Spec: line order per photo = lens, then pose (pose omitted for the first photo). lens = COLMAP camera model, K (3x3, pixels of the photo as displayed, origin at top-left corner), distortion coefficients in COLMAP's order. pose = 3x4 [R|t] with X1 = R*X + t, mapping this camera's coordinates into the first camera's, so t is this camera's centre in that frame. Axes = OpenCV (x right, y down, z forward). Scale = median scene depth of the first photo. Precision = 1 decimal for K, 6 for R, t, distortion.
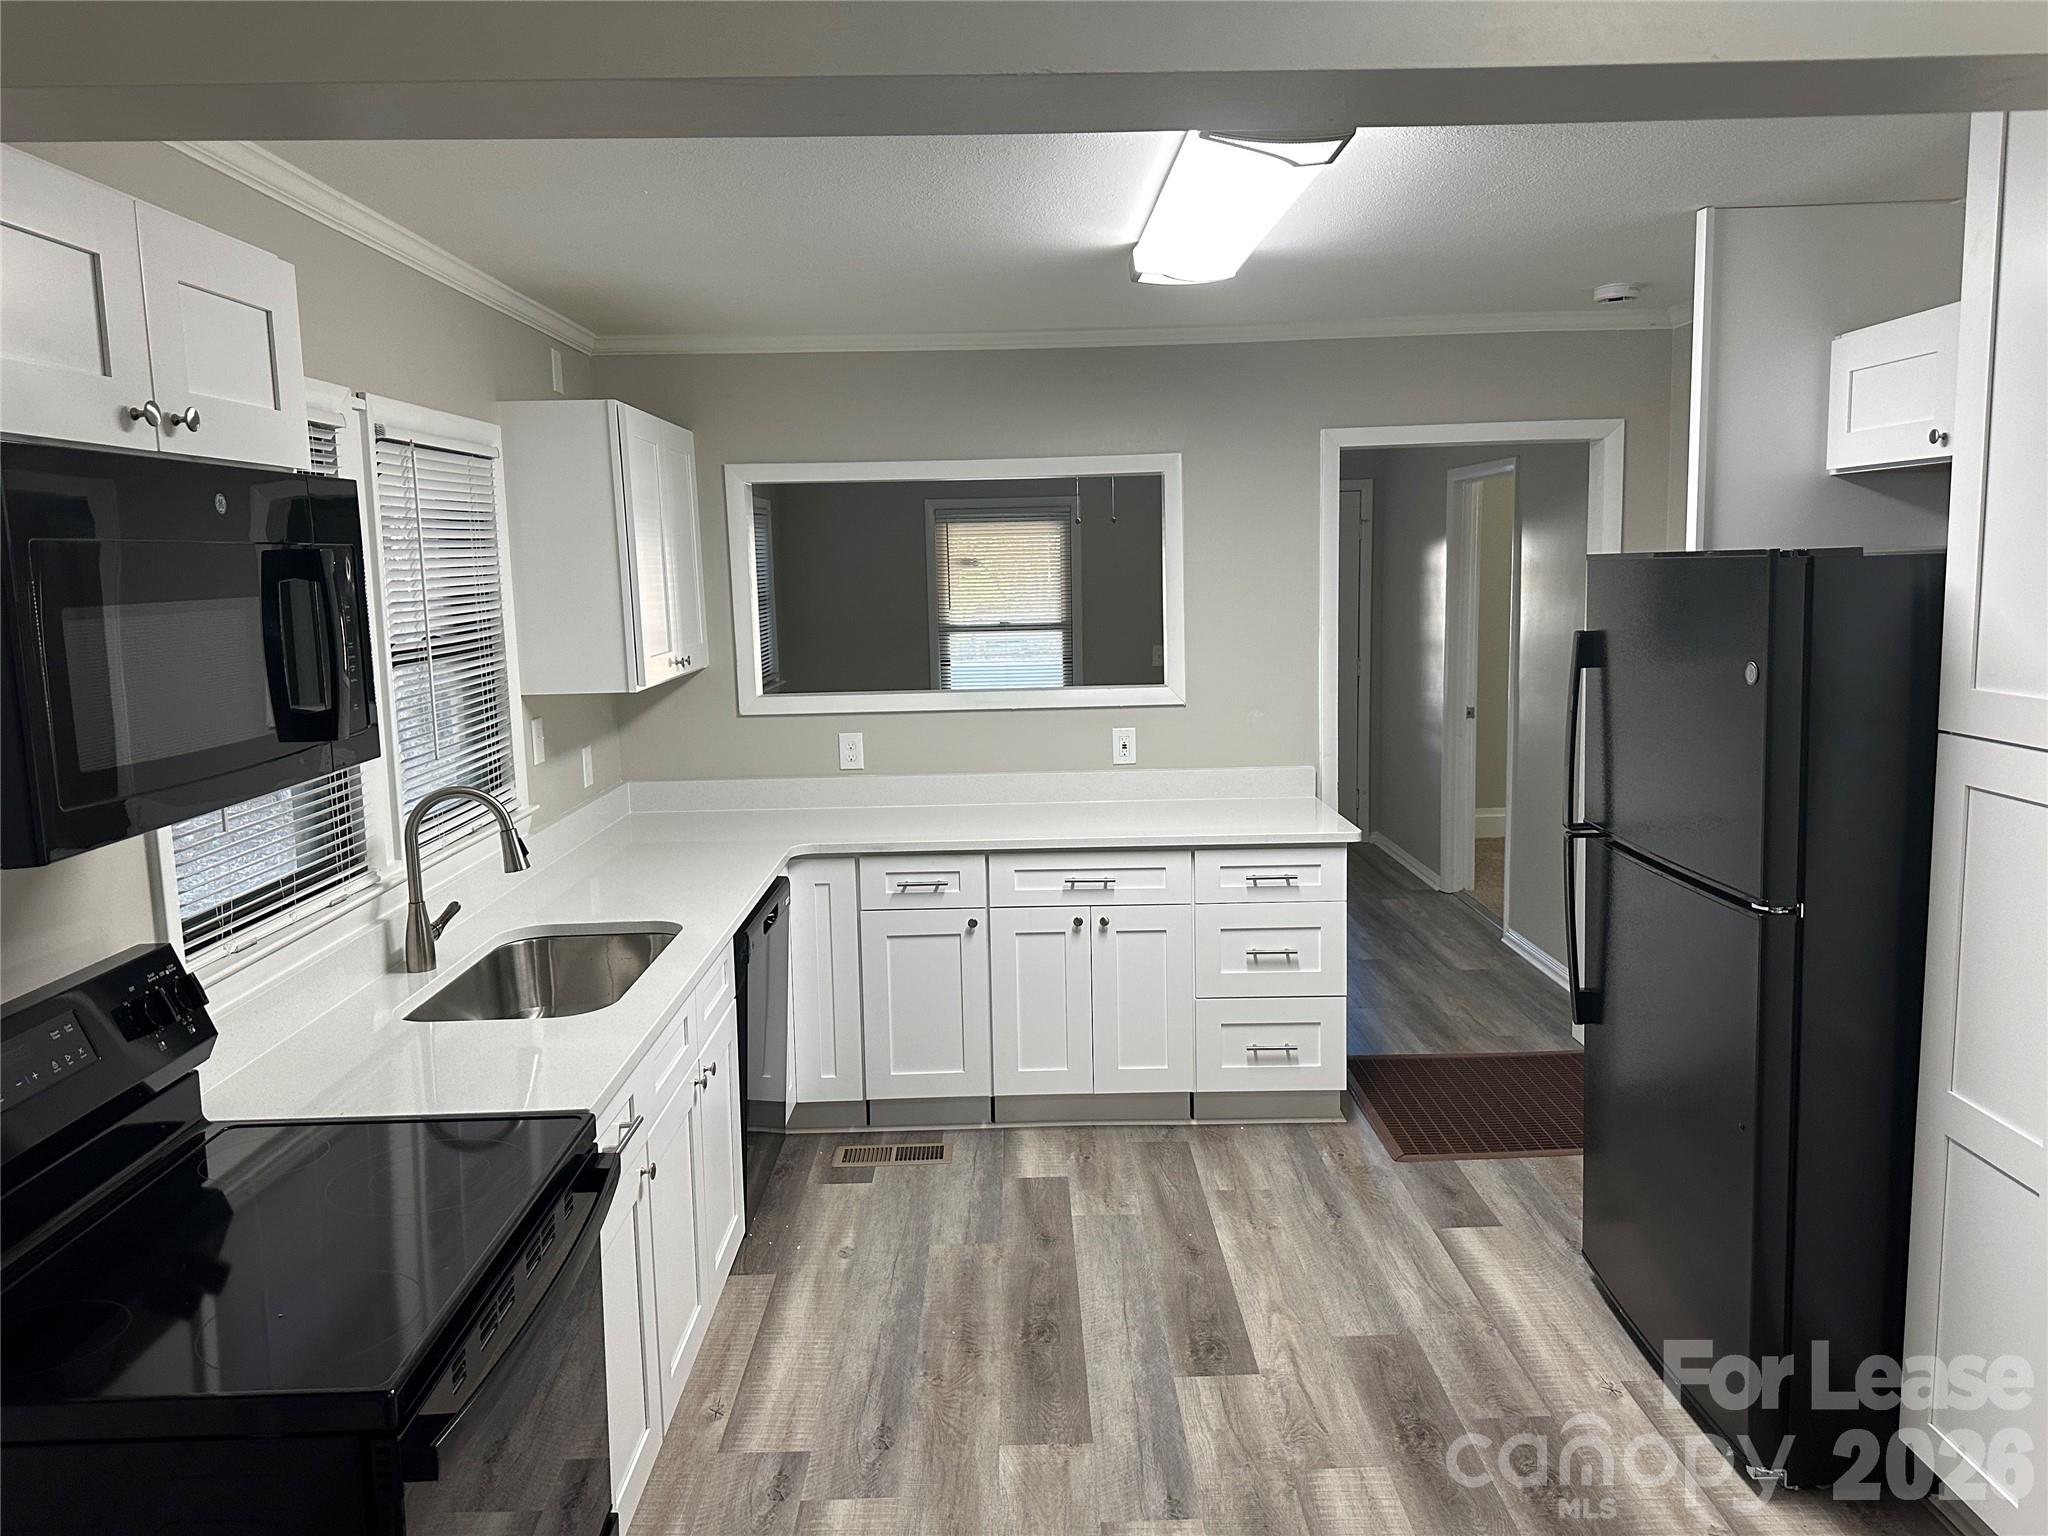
lens RADIAL K [[1429.6, 0, 1034.4], [0, 1429.6, 755.4], [0, 0, 1]] dist [0.208019, -0.415516]
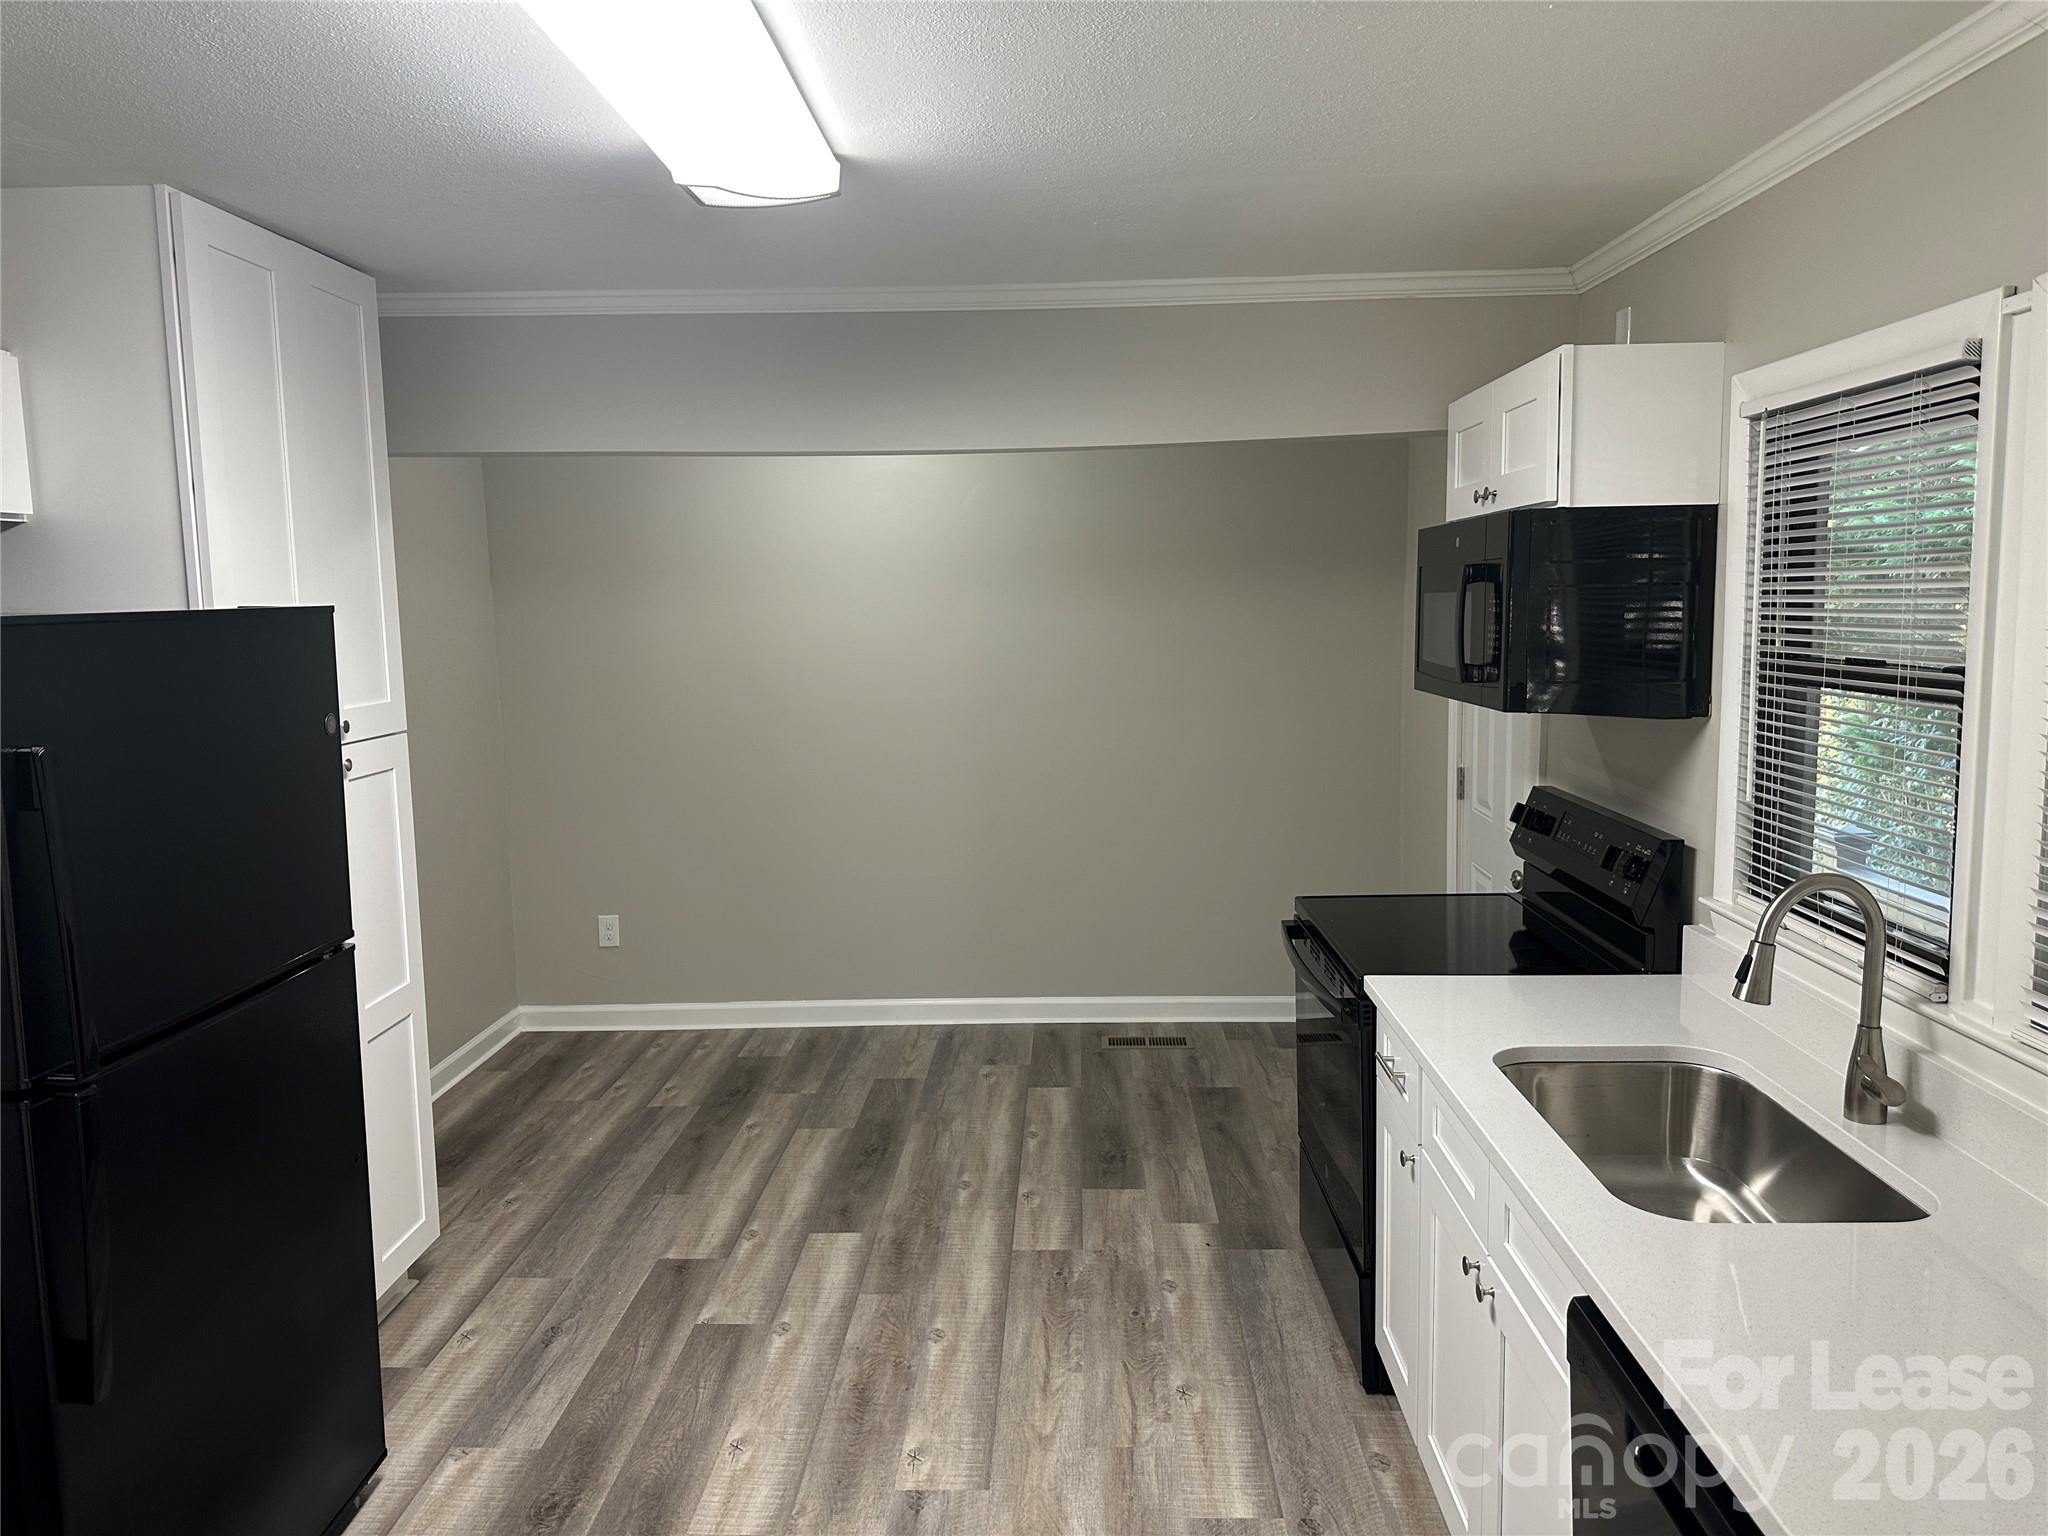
lens RADIAL K [[1429.6, 0, 1034.4], [0, 1429.6, 755.4], [0, 0, 1]] dist [0.208019, -0.415516]
pose [[-0.998103, 0.036369, 0.049682, -0.037881], [0.047425, 0.968707, 0.243633, -0.159970], [-0.039266, 0.245527, -0.968594, 1.198909]]
